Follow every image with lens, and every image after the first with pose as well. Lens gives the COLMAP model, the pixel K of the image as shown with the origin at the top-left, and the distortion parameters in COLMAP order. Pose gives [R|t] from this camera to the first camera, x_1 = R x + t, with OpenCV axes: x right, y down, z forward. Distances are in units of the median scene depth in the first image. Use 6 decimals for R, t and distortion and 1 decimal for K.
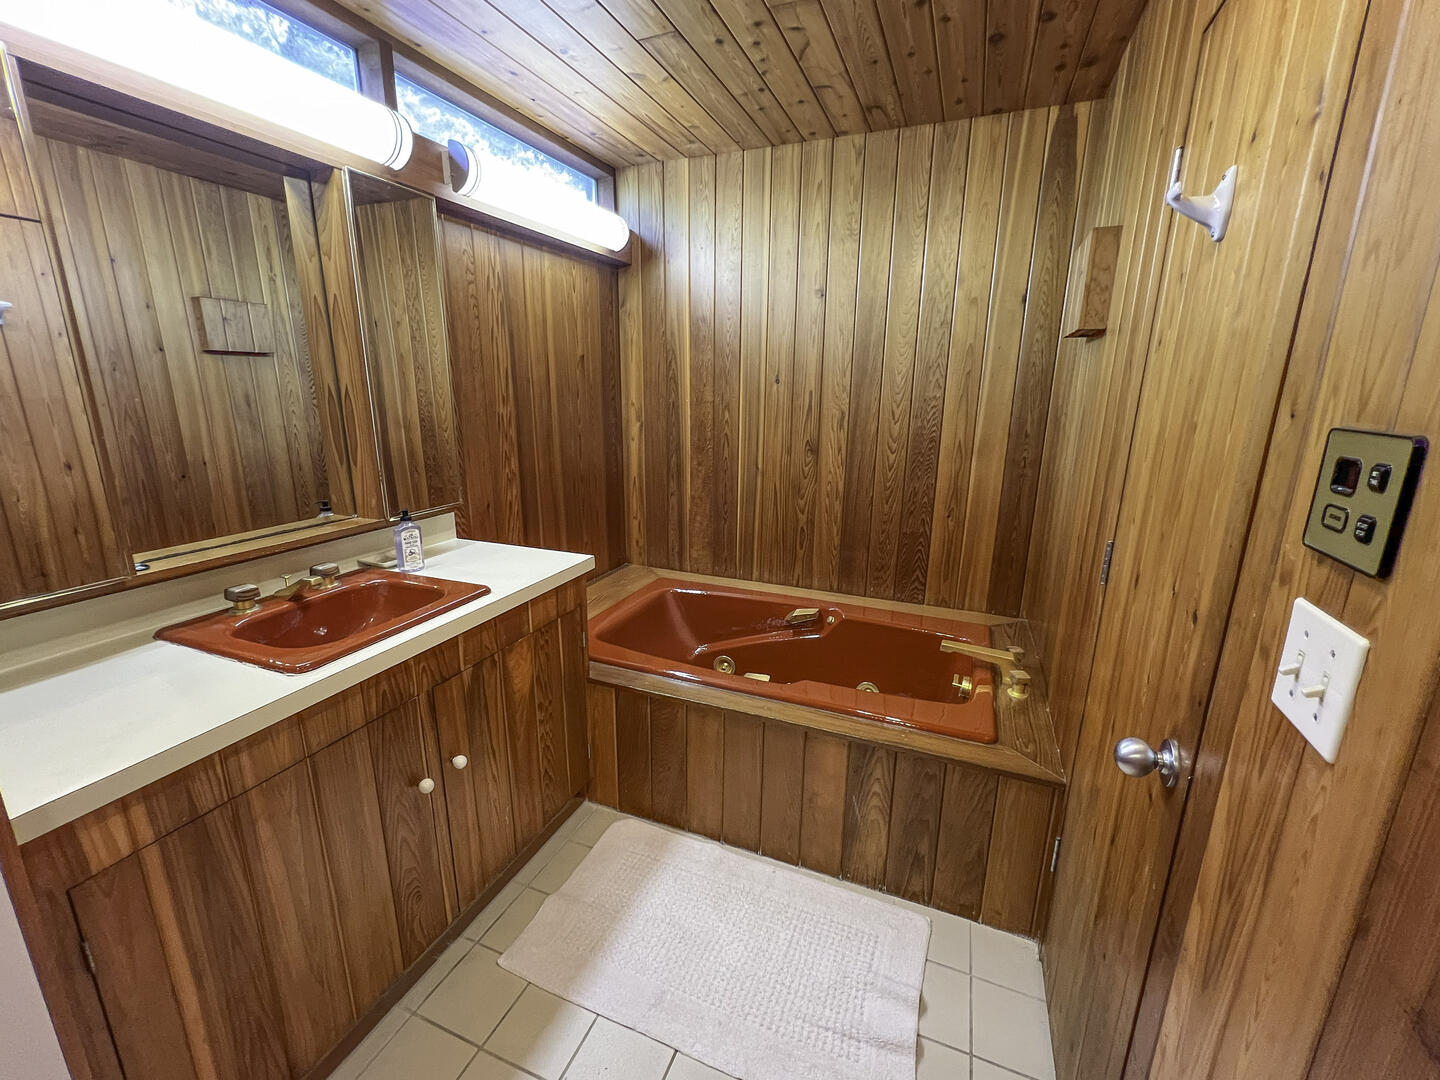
lens RADIAL K [[609.4, 0, 711.4], [0, 609.4, 538.9], [0, 0, 1]] dist [-0.002198, 0.000100]
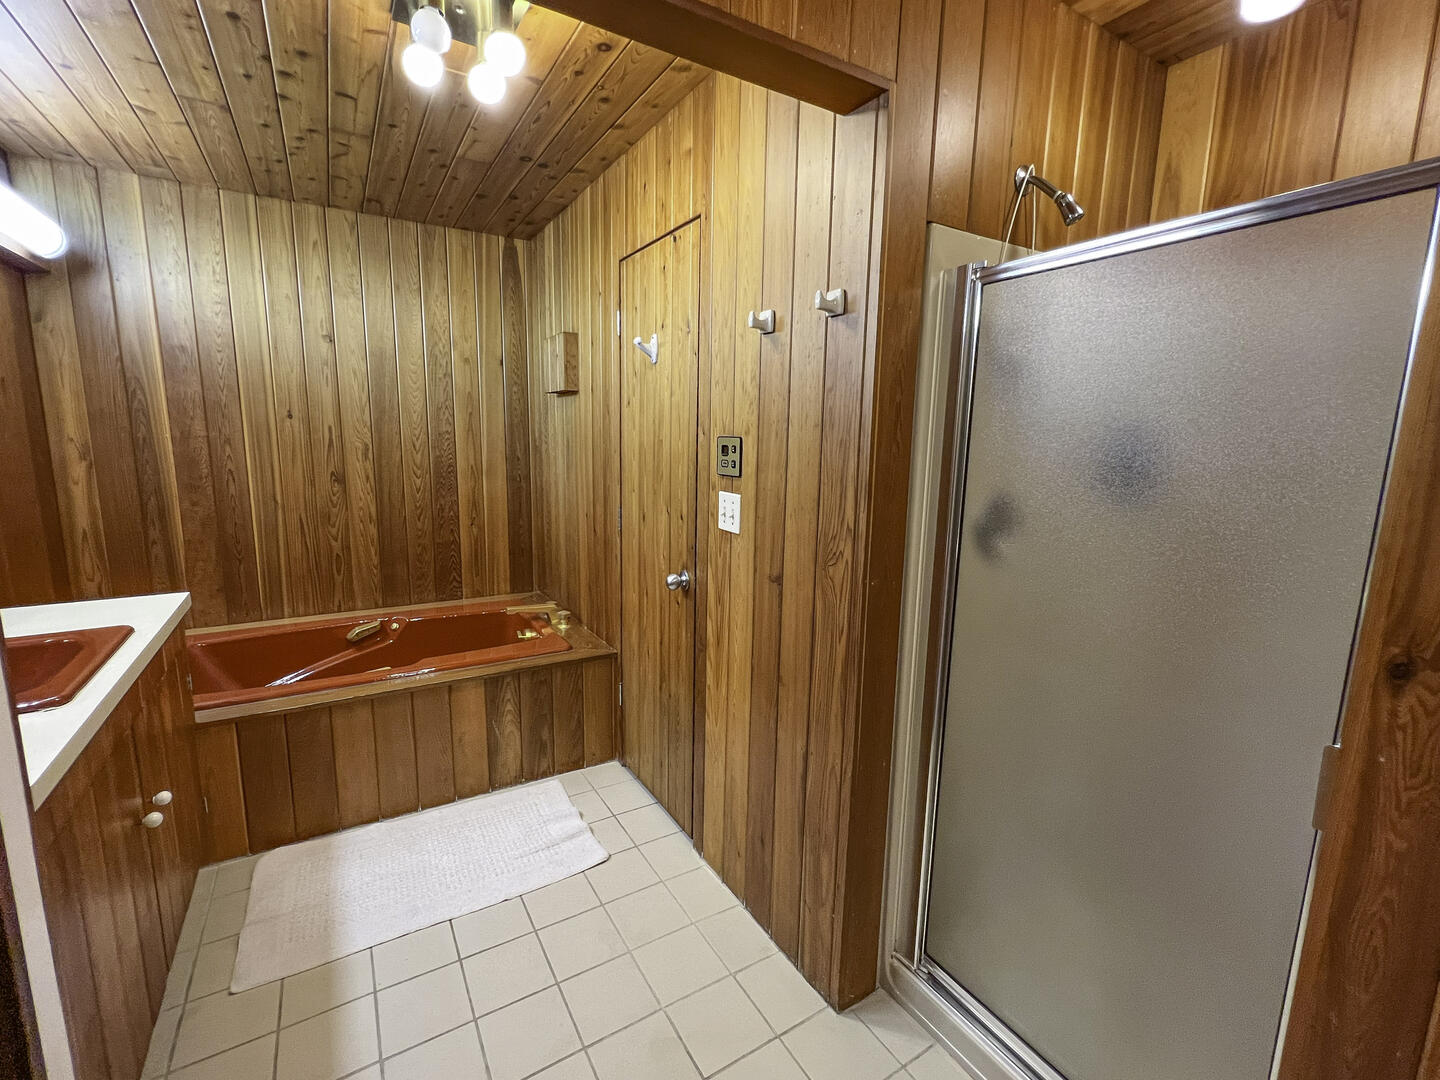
lens RADIAL K [[609.4, 0, 723.2], [0, 609.4, 534.5], [0, 0, 1]] dist [-0.002198, 0.000100]
pose [[0.591647, -0.130479, 0.795569, -0.345073], [0.184895, 0.982474, 0.023630, 0.055457], [-0.784709, 0.133116, 0.605402, -0.195169]]
